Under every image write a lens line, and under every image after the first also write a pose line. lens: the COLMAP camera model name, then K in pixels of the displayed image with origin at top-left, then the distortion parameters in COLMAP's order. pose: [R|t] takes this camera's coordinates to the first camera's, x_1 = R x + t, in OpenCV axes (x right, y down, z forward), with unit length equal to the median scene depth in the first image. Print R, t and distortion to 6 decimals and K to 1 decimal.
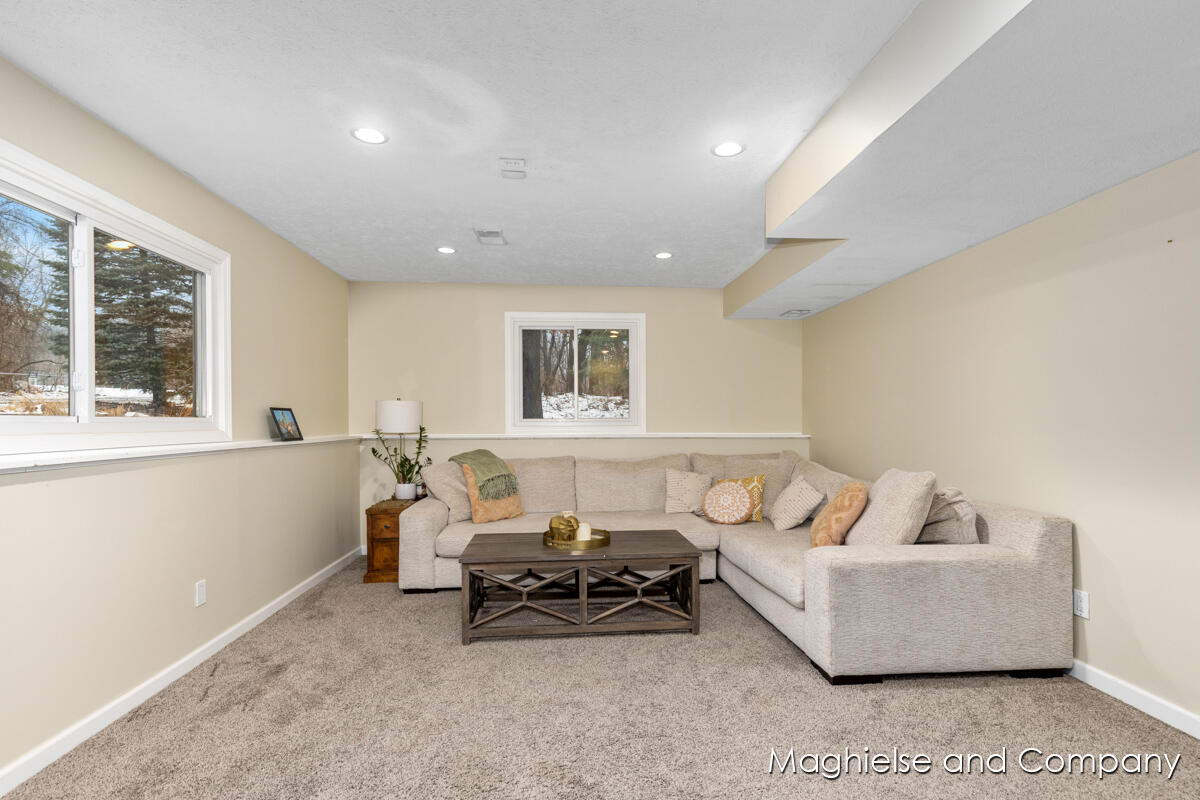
lens RADIAL K [[544.5, 0, 597.8], [0, 544.5, 418.8], [0, 0, 1]] dist [-0.000218, -0.000169]
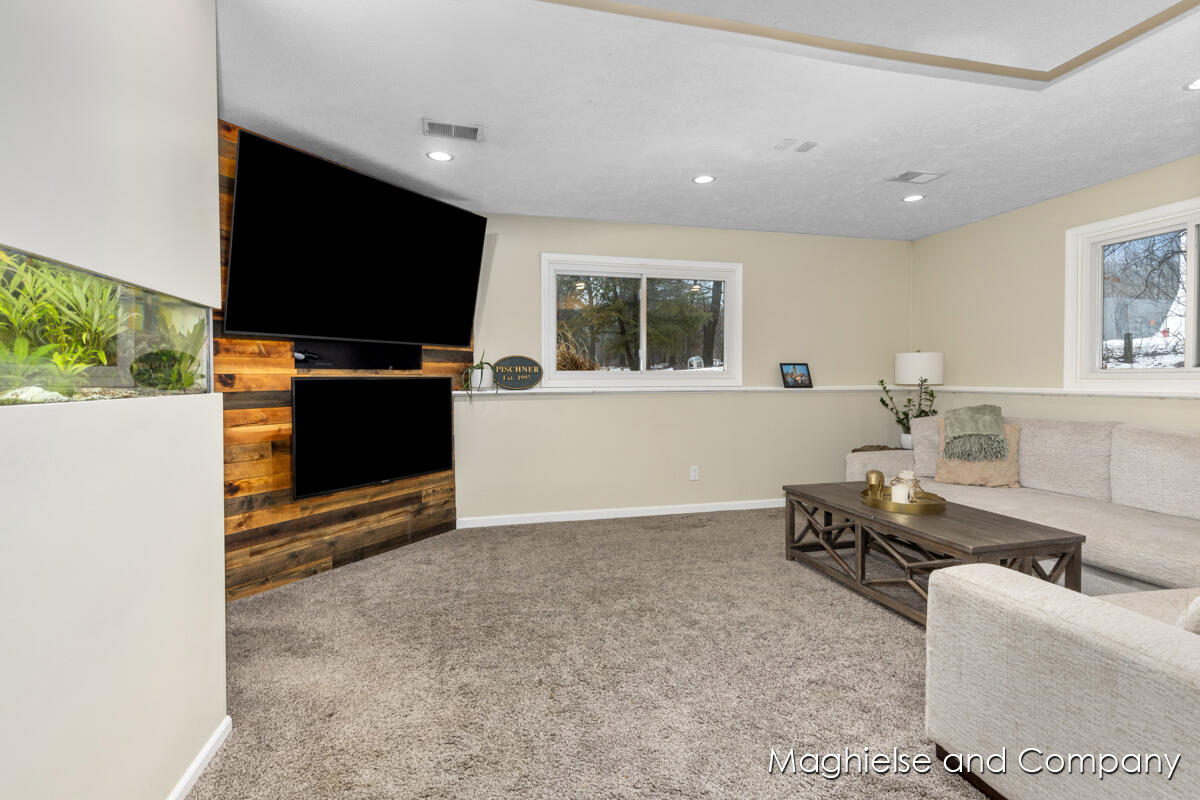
lens RADIAL K [[555.4, 0, 600.2], [0, 555.4, 372.7], [0, 0, 1]] dist [0.010409, -0.000590]
pose [[0.173368, -0.008502, -0.984820, 0.690518], [0.006915, 0.999949, -0.007415, 0.009293], [0.984833, -0.005524, 0.173418, 0.304080]]
